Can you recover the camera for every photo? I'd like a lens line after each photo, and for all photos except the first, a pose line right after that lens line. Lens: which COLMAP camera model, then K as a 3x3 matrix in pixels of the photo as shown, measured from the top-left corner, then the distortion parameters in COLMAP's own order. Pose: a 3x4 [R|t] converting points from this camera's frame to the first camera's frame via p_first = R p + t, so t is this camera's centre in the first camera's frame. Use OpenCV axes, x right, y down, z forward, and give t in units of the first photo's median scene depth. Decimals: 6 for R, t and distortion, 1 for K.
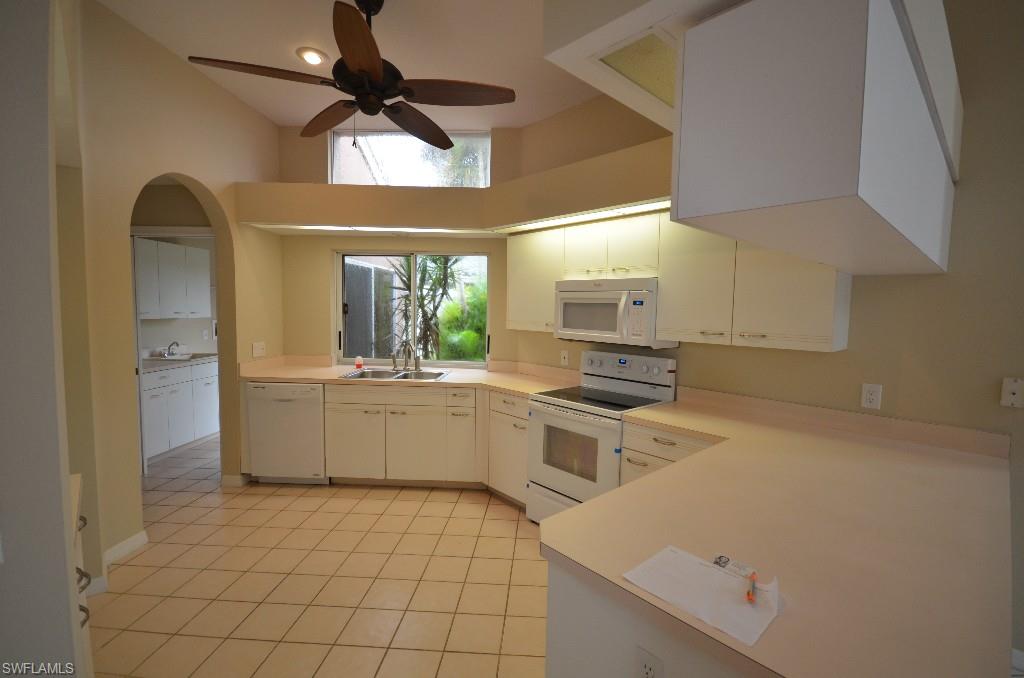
lens RADIAL K [[450.6, 0, 512.0], [0, 450.6, 339.0], [0, 0, 1]] dist [-0.001415, -0.000249]
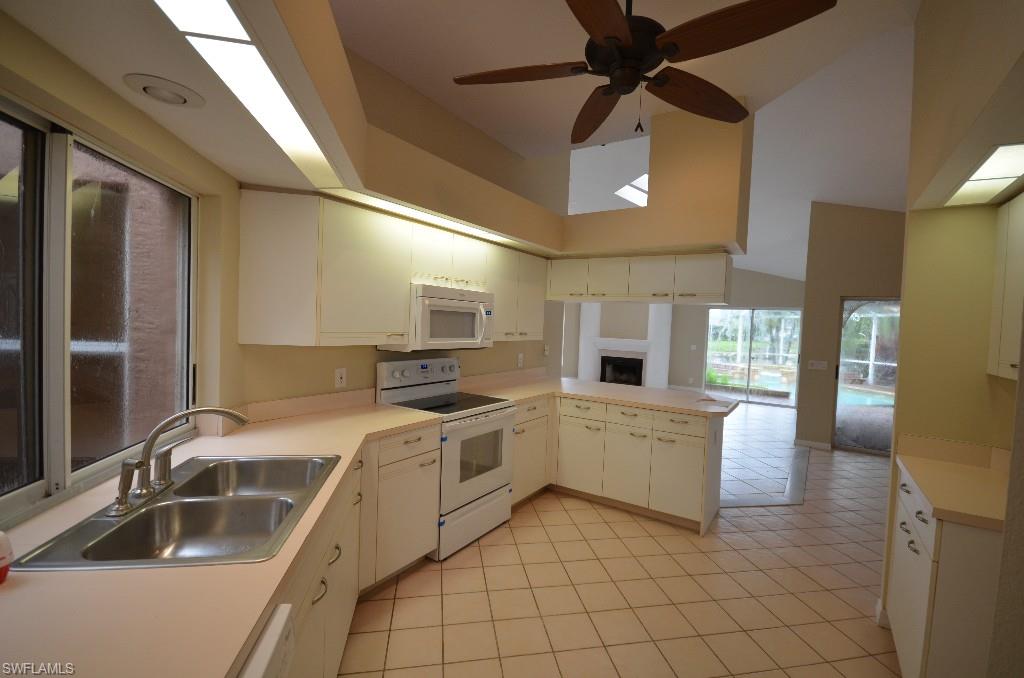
lens RADIAL K [[459.2, 0, 512.0], [0, 459.2, 339.0], [0, 0, 1]] dist [0.001284, 0.000033]
pose [[-0.234110, -0.073324, 0.969441, -0.859255], [0.020131, 0.996572, 0.080237, -0.097737], [-0.972002, 0.038300, -0.231832, 1.108404]]
